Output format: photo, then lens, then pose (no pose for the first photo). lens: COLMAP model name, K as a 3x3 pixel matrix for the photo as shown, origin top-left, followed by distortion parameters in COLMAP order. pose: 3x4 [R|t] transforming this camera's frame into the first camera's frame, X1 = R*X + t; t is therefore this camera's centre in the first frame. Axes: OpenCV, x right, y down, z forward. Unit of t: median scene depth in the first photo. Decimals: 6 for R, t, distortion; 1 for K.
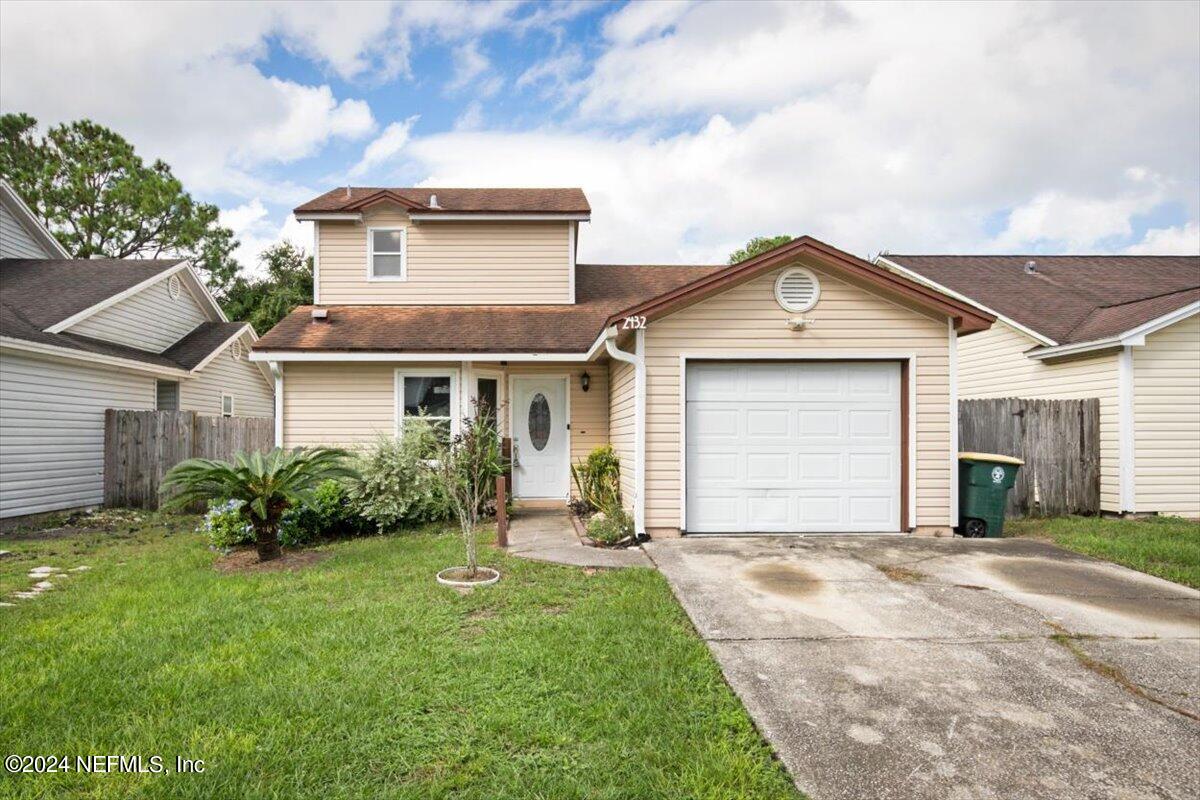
lens RADIAL K [[1088.5, 0, 599.3], [0, 1088.5, 405.0], [0, 0, 1]] dist [-0.001313, 0.001103]
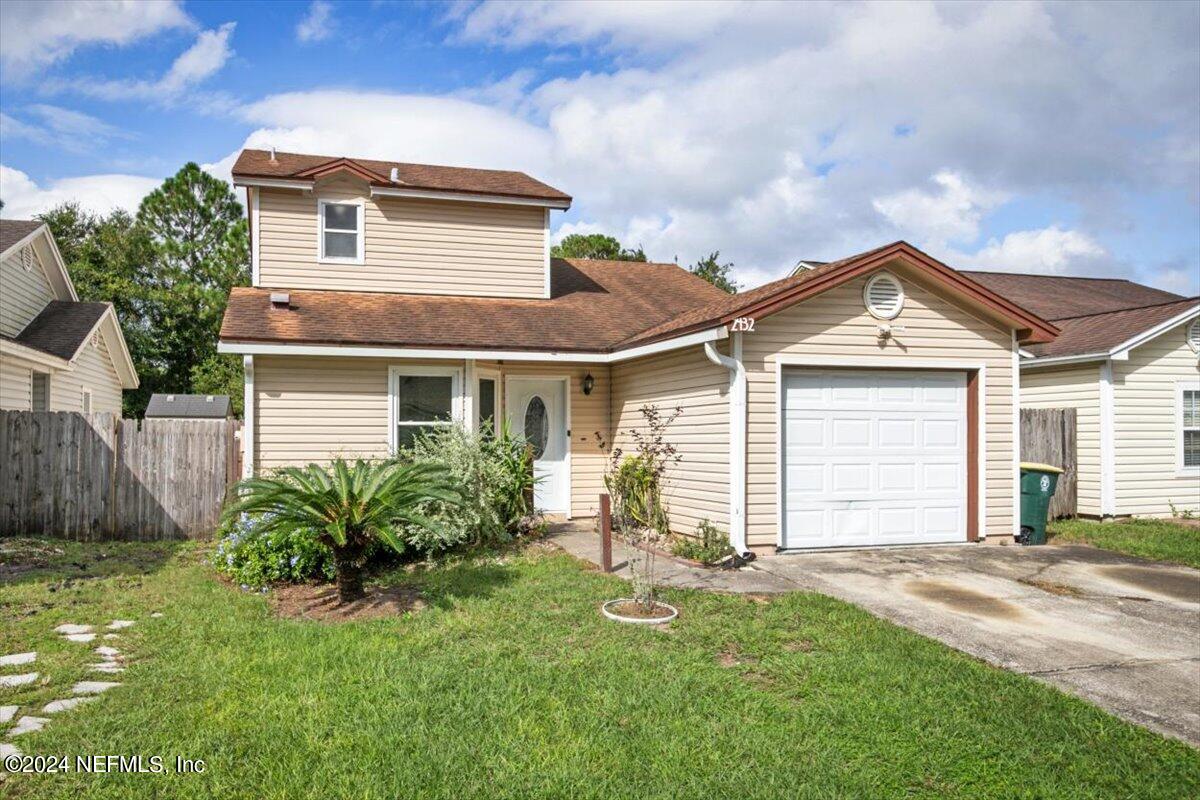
lens RADIAL K [[1088.5, 0, 600.0], [0, 1088.5, 398.1], [0, 0, 1]] dist [-0.001313, 0.001103]
pose [[0.949784, 0.011680, 0.312688, -0.314044], [-0.011296, 0.999932, -0.003040, -0.007494], [-0.312702, -0.000645, 0.949851, 0.134652]]
